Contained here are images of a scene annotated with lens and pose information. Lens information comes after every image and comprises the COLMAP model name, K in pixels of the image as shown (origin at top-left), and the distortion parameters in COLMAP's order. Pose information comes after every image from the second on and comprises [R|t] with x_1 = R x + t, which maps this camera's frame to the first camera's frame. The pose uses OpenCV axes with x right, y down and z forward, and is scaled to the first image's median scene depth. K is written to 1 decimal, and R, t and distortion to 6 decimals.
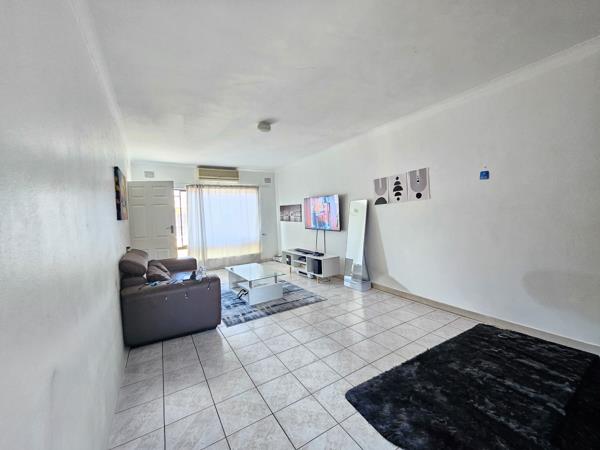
lens RADIAL K [[240.0, 0, 301.2], [0, 240.0, 220.8], [0, 0, 1]] dist [-0.000201, 0.000152]
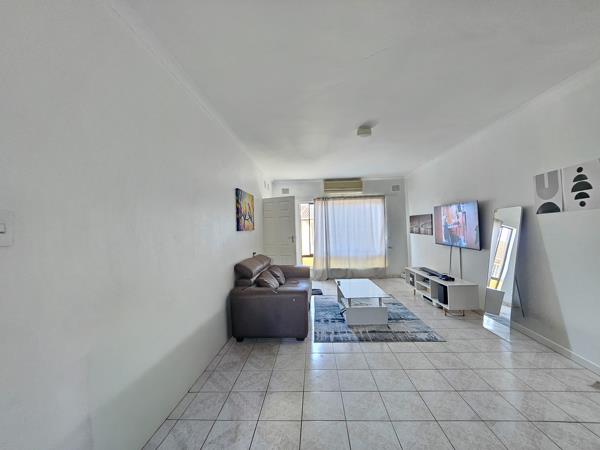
lens RADIAL K [[240.7, 0, 305.9], [0, 240.7, 222.2], [0, 0, 1]] dist [0.000465, 0.000065]
pose [[0.830076, 0.000662, -0.557650, 0.130937], [-0.019222, 0.999439, -0.027425, -0.012106], [0.557319, 0.033484, 0.829623, 0.092681]]
